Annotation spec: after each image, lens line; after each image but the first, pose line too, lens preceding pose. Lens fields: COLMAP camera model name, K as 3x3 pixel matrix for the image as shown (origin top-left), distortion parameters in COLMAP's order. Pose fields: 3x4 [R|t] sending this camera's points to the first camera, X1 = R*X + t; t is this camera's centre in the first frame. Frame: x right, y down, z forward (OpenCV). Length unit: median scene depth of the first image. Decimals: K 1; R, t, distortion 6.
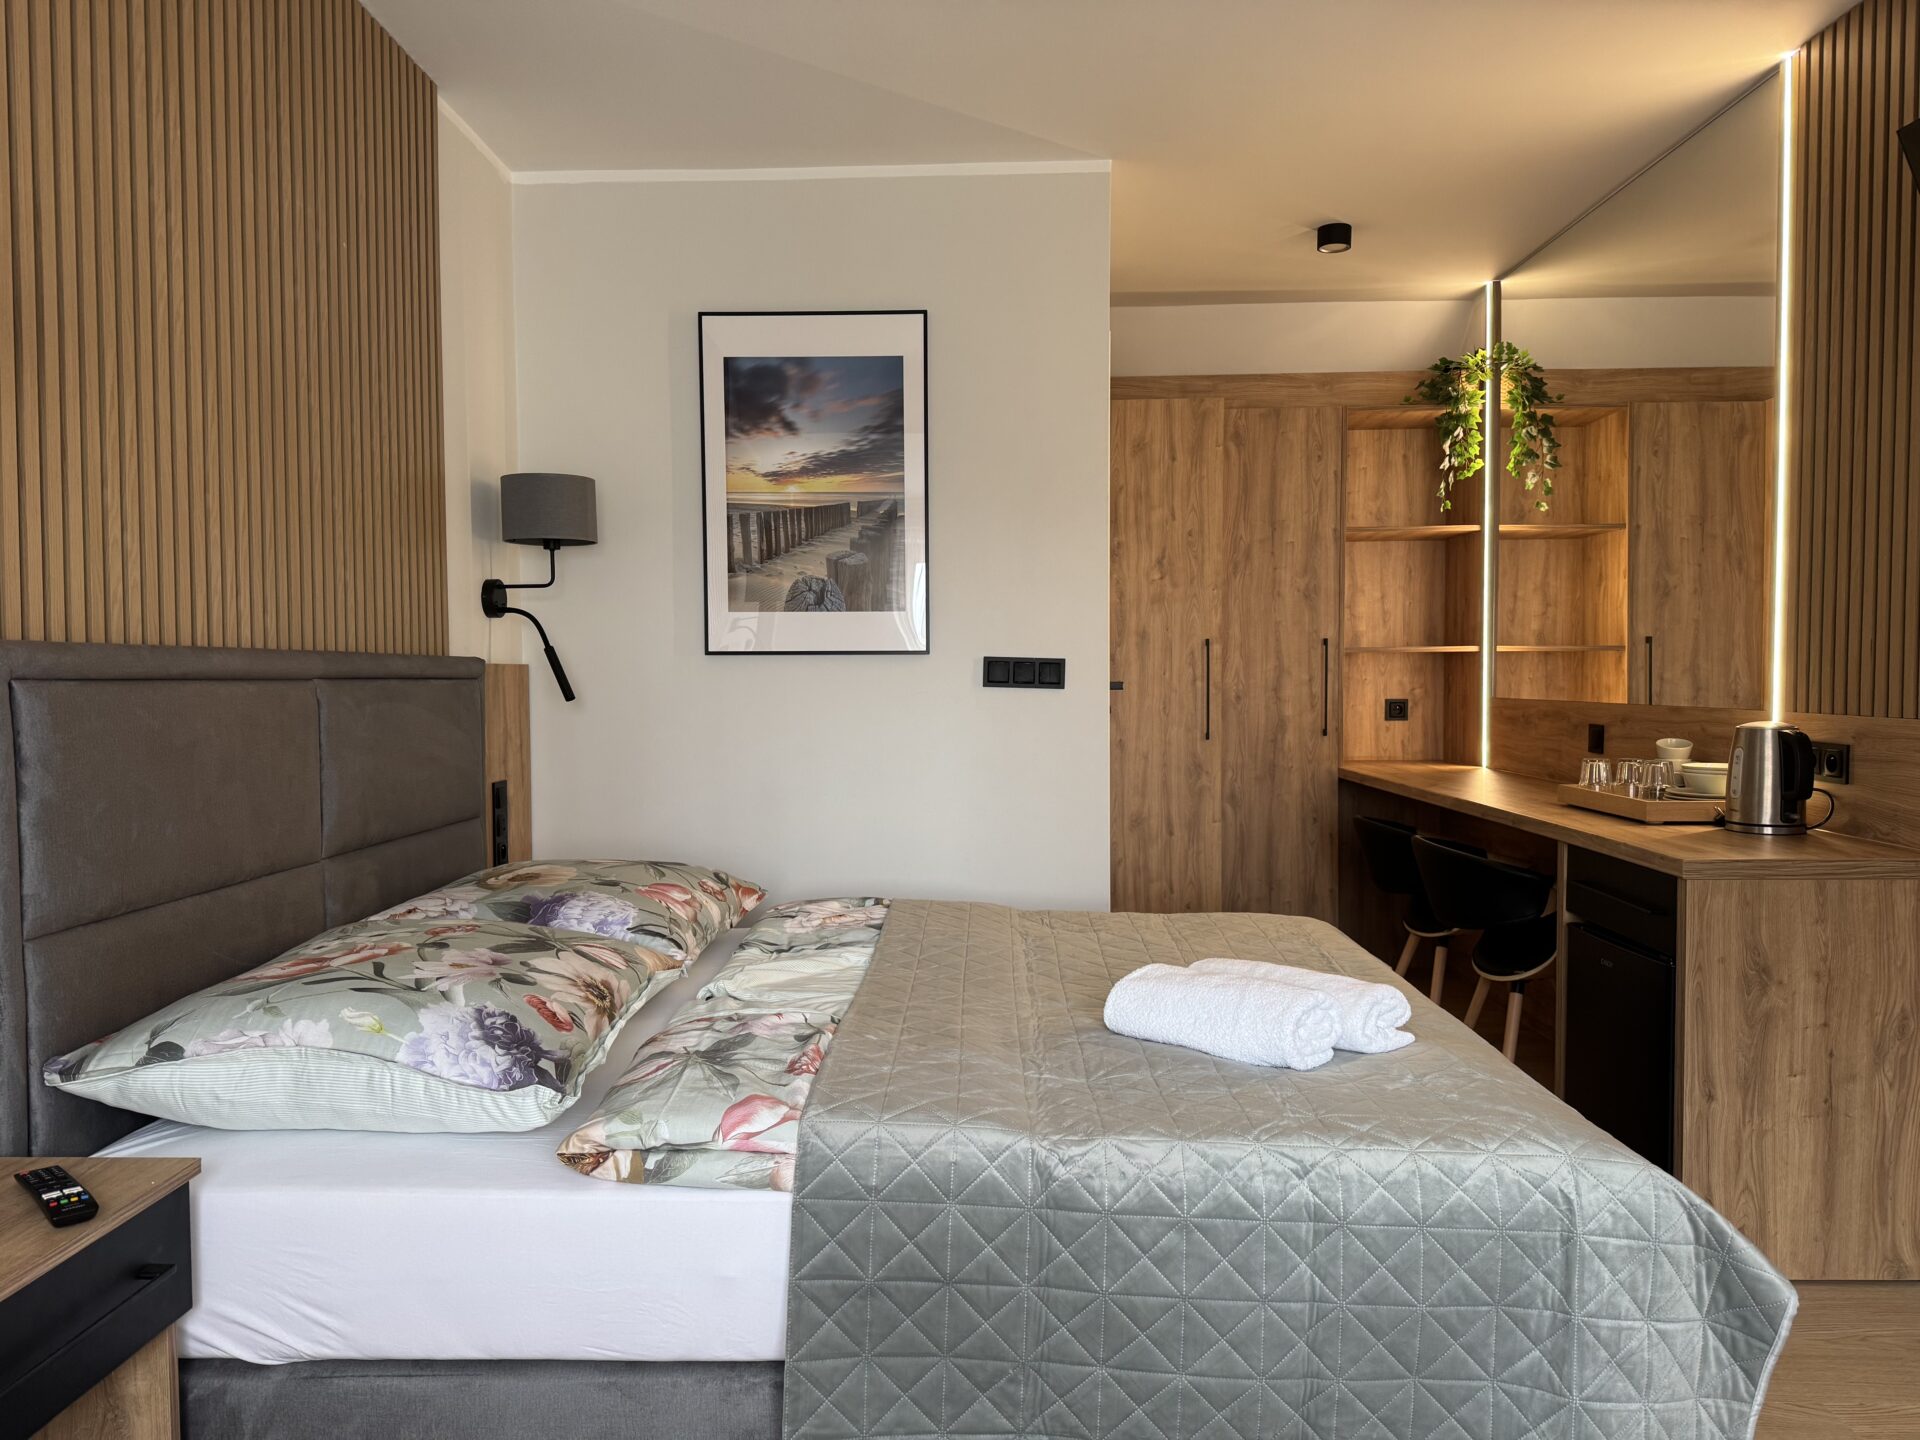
lens RADIAL K [[1340.3, 0, 956.3], [0, 1340.3, 729.1], [0, 0, 1]] dist [0.109528, -0.163252]
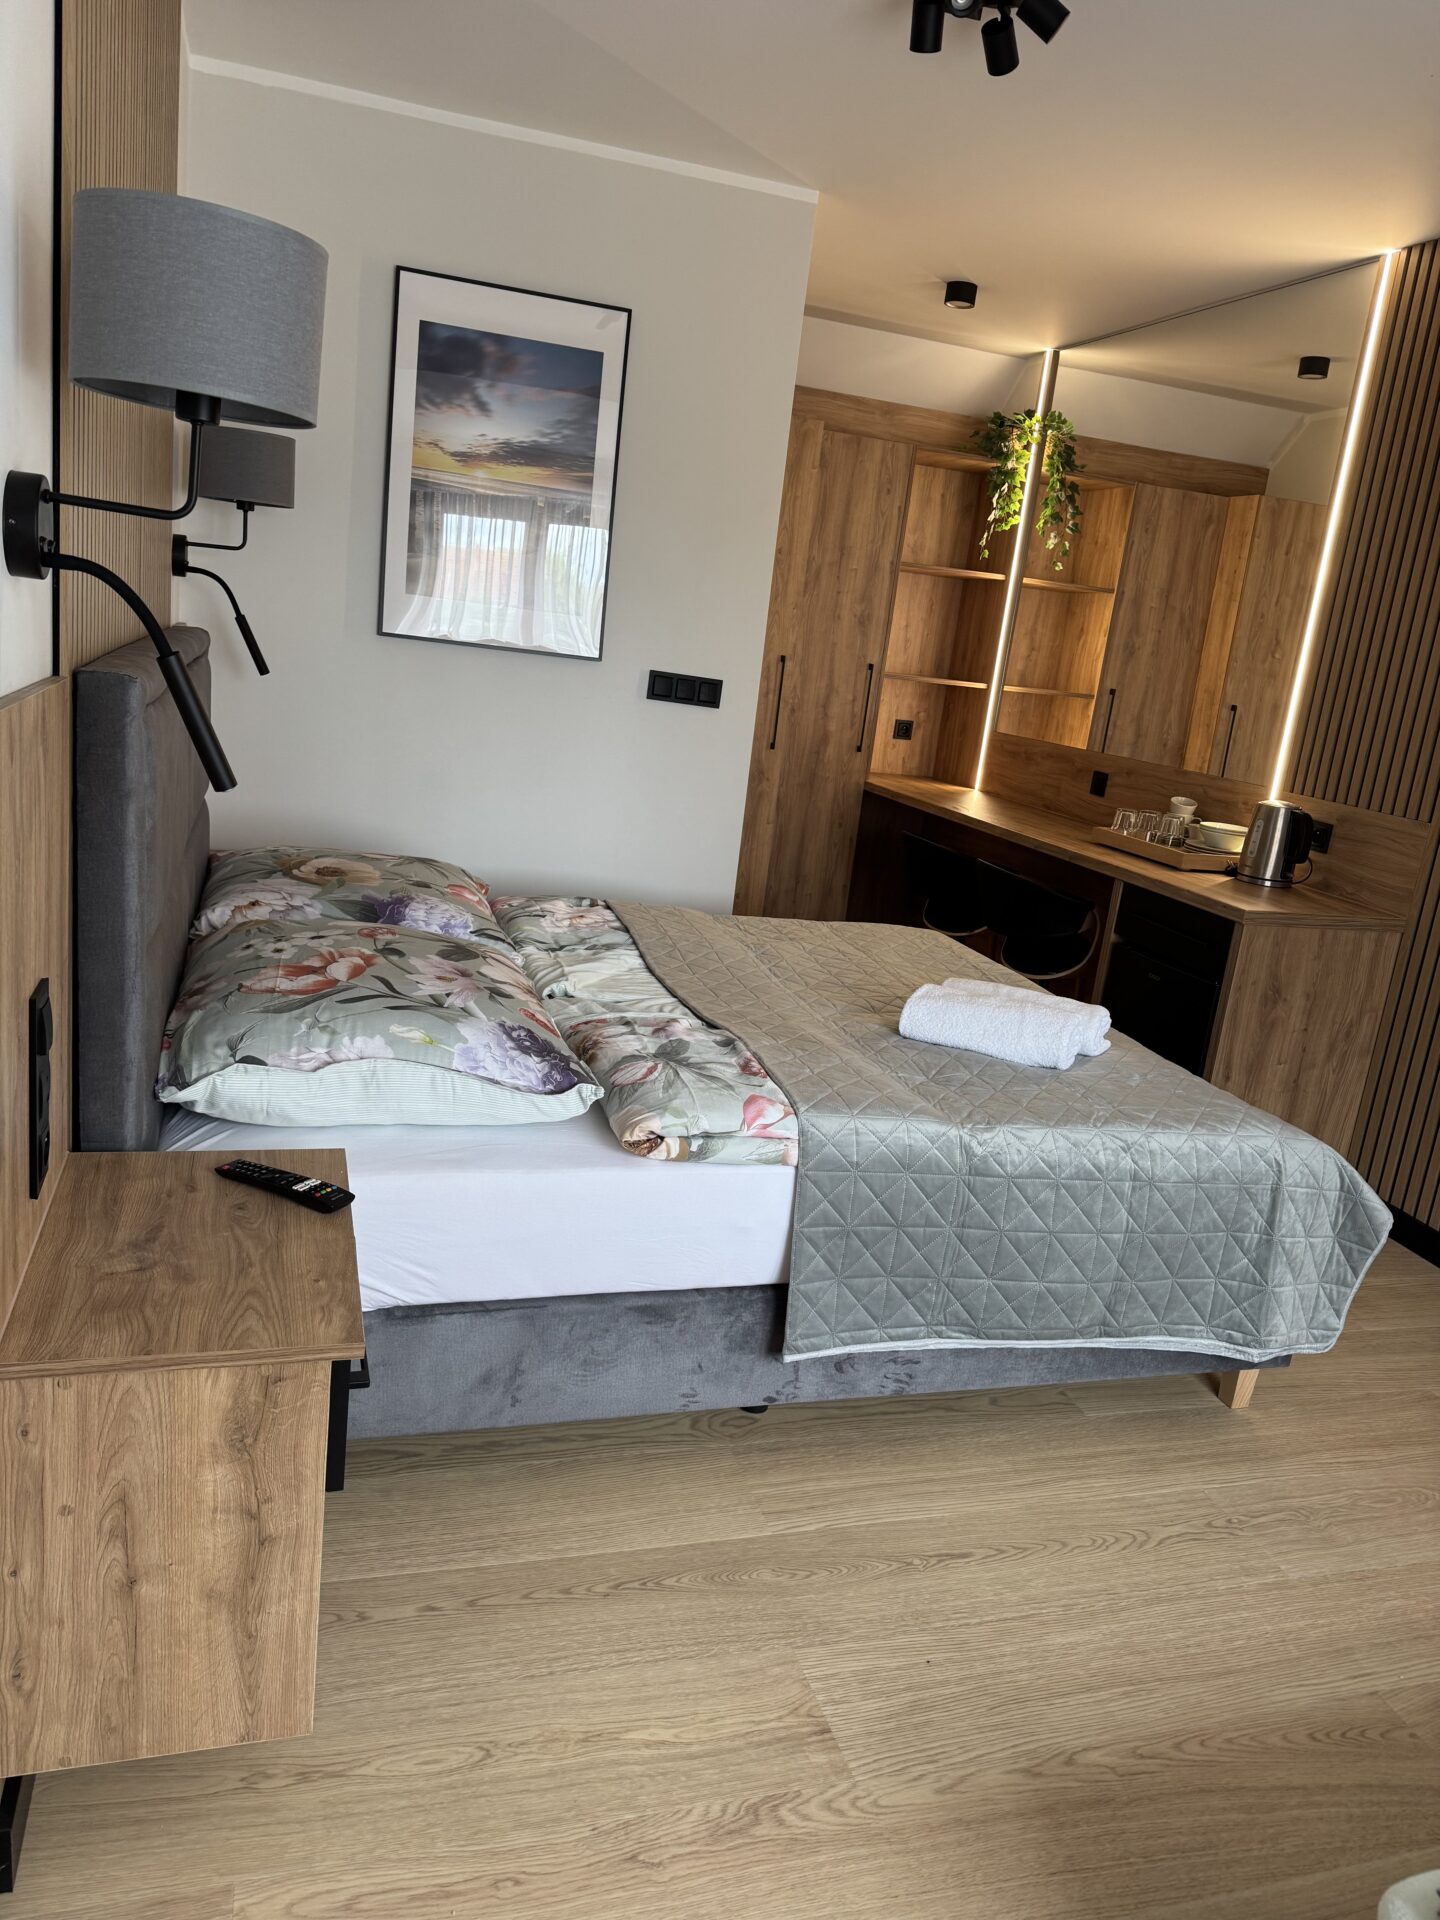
lens RADIAL K [[1332.6, 0, 714.0], [0, 1332.6, 978.0], [0, 0, 1]] dist [0.172944, -0.376911]
pose [[0.942696, 0.029976, 0.332305, -0.344887], [-0.105133, 0.971908, 0.210573, -0.056850], [-0.316657, -0.233442, 0.919365, -0.072654]]
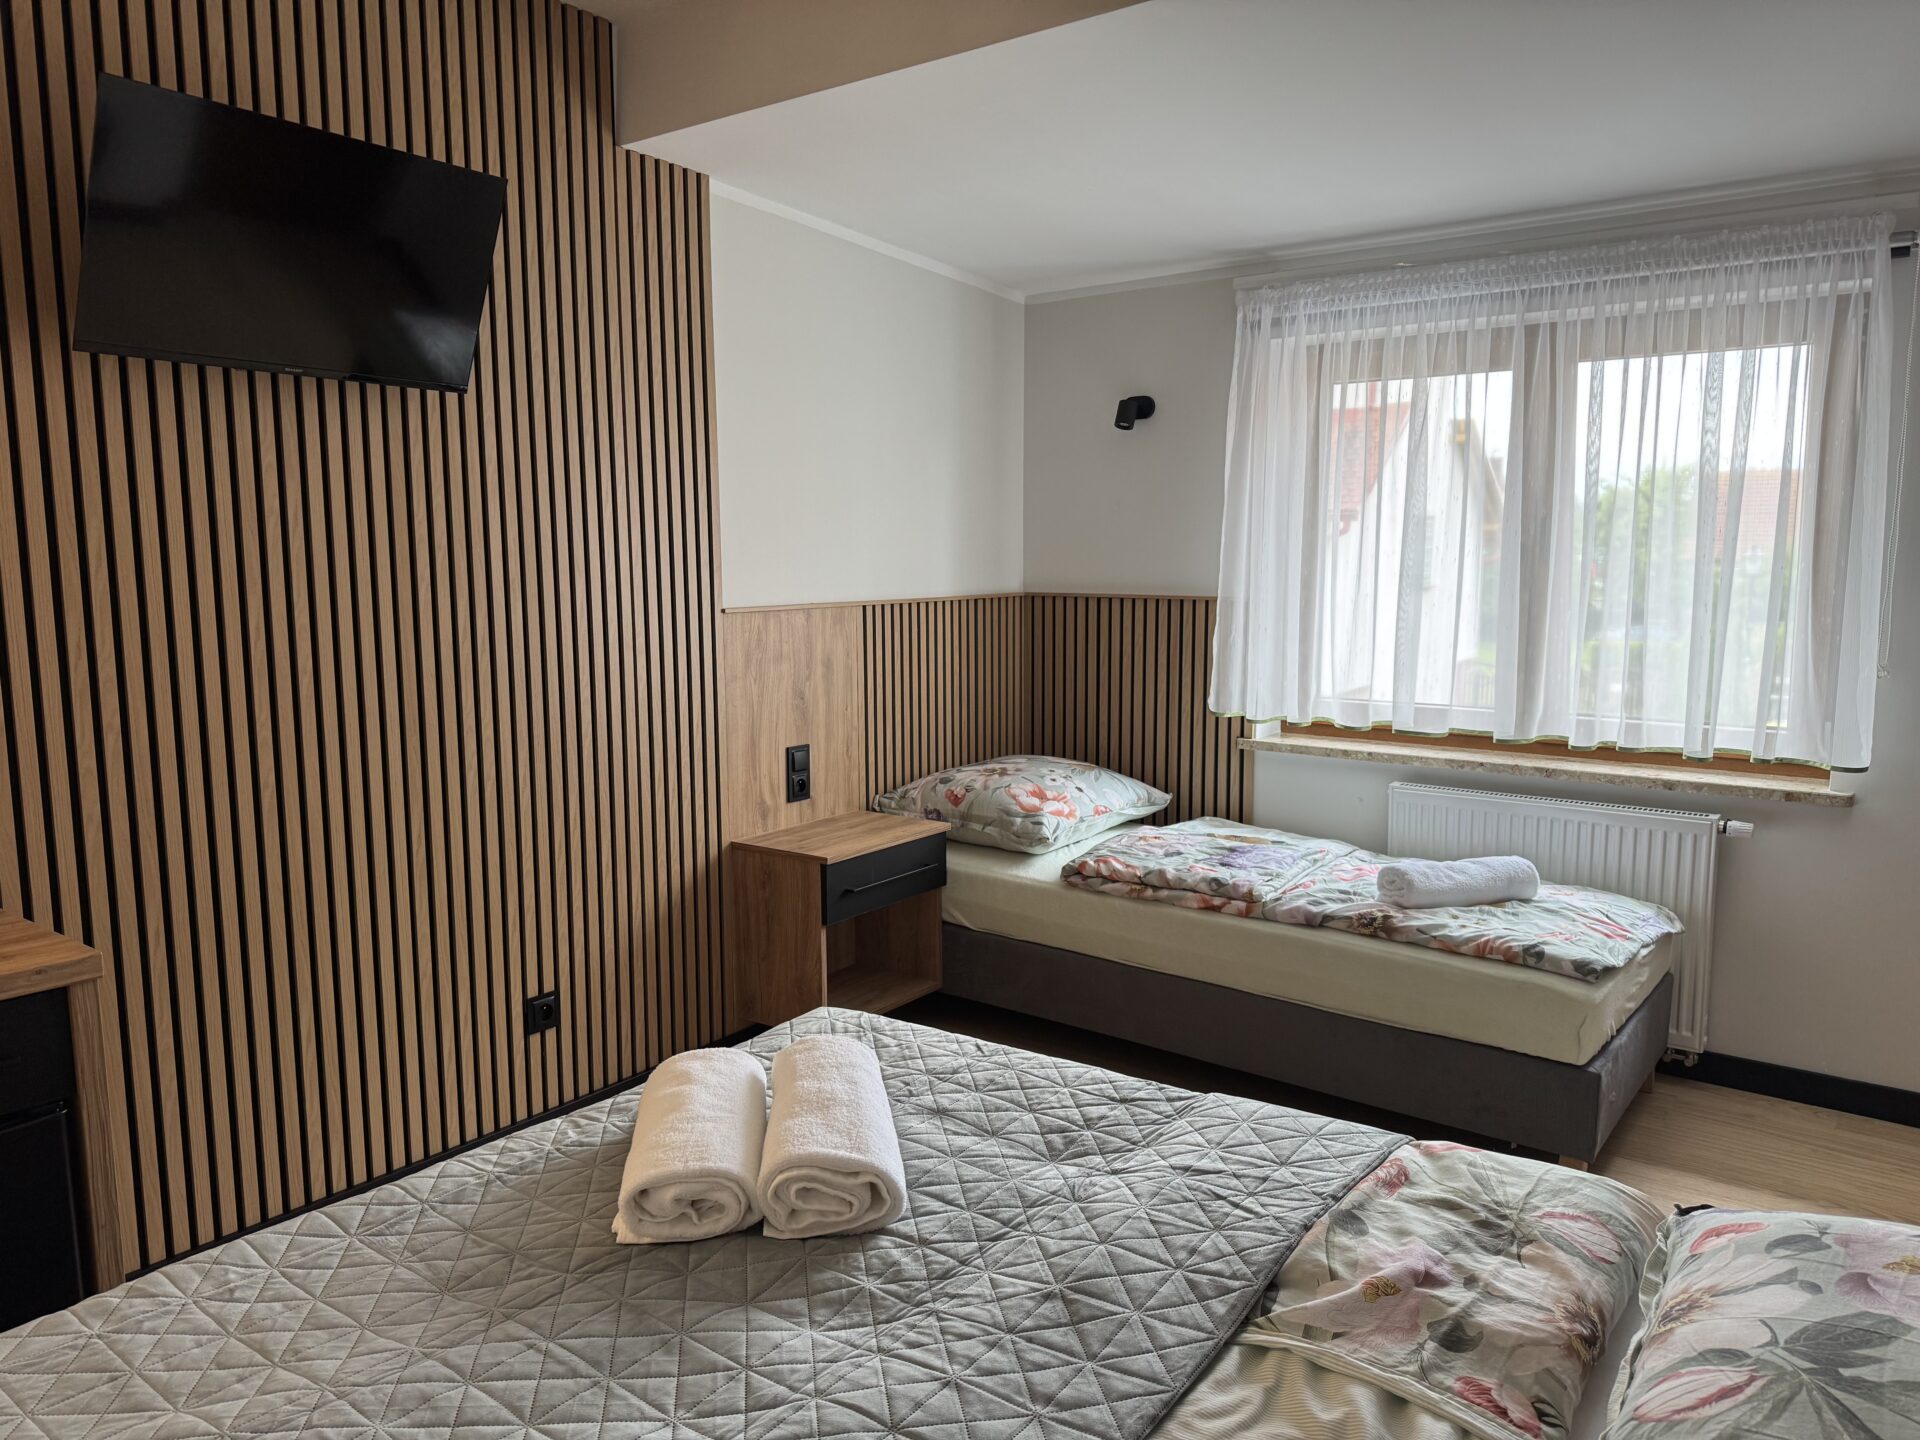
lens RADIAL K [[1329.8, 0, 961.9], [0, 1329.8, 710.5], [0, 0, 1]] dist [0.165609, -0.313237]
pose [[-0.812675, -0.063525, 0.579245, -0.224707], [0.030588, 0.988019, 0.151268, -0.111021], [-0.581914, 0.140649, -0.800995, 1.100095]]
